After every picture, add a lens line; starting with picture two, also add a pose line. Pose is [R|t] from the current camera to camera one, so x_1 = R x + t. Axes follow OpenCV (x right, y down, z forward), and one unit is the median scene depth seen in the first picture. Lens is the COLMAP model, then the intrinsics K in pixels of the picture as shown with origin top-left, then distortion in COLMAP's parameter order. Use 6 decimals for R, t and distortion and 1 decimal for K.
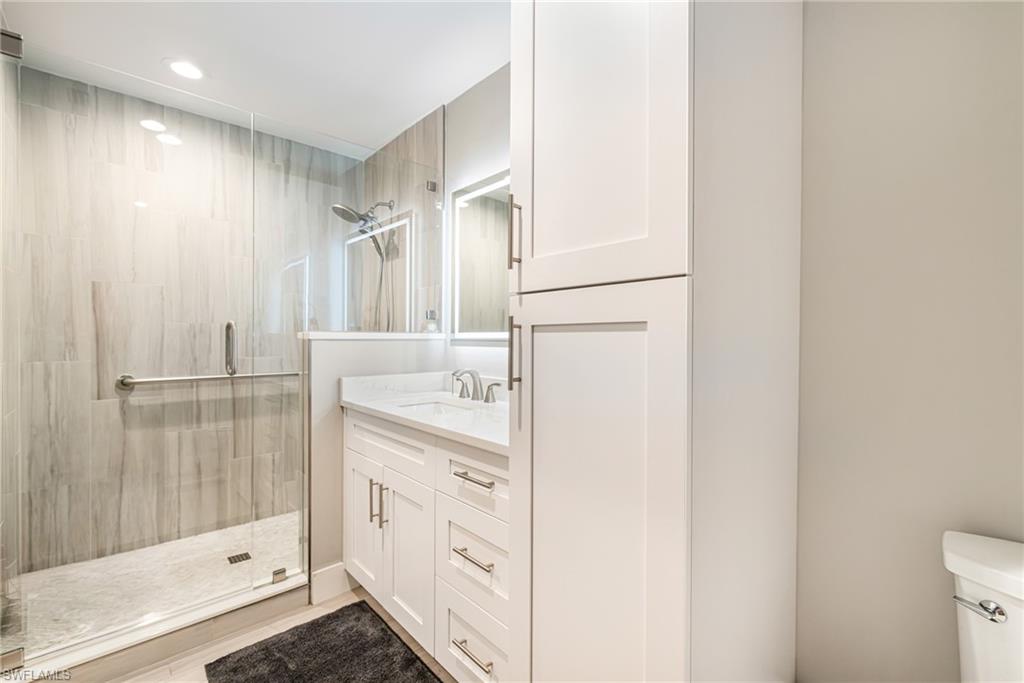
lens RADIAL K [[440.9, 0, 512.0], [0, 440.9, 341.5], [0, 0, 1]] dist [-0.000414, -0.000035]
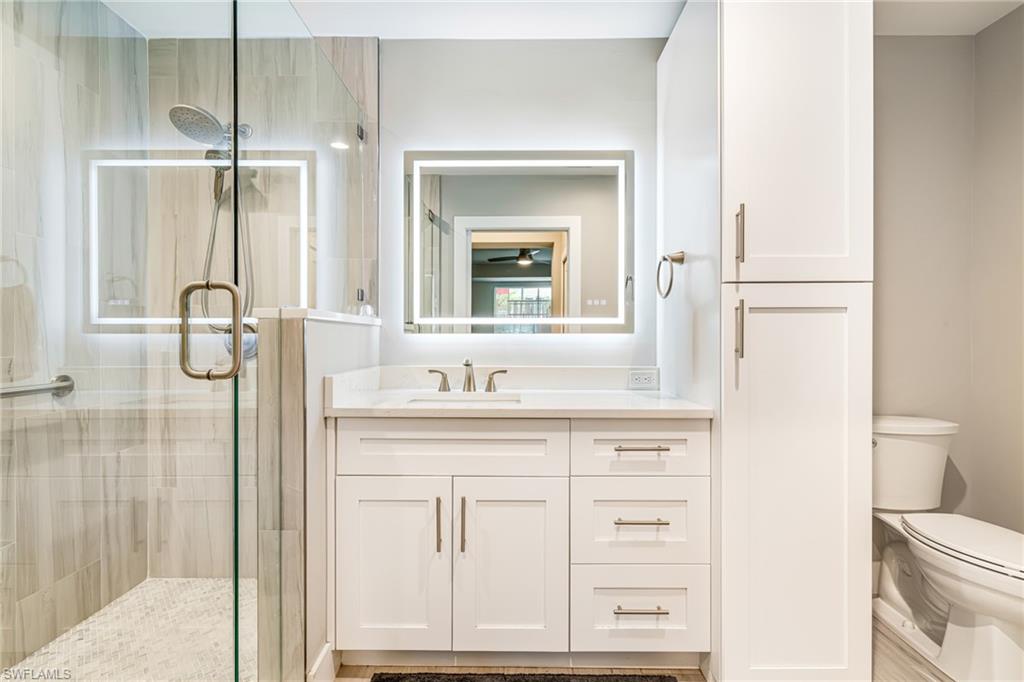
lens RADIAL K [[440.9, 0, 512.0], [0, 440.9, 341.0], [0, 0, 1]] dist [-0.000414, -0.000035]
pose [[0.674785, -0.004316, 0.738001, -0.728386], [0.005916, 0.999982, 0.000438, 0.029961], [-0.737990, 0.004070, 0.674799, 0.332804]]
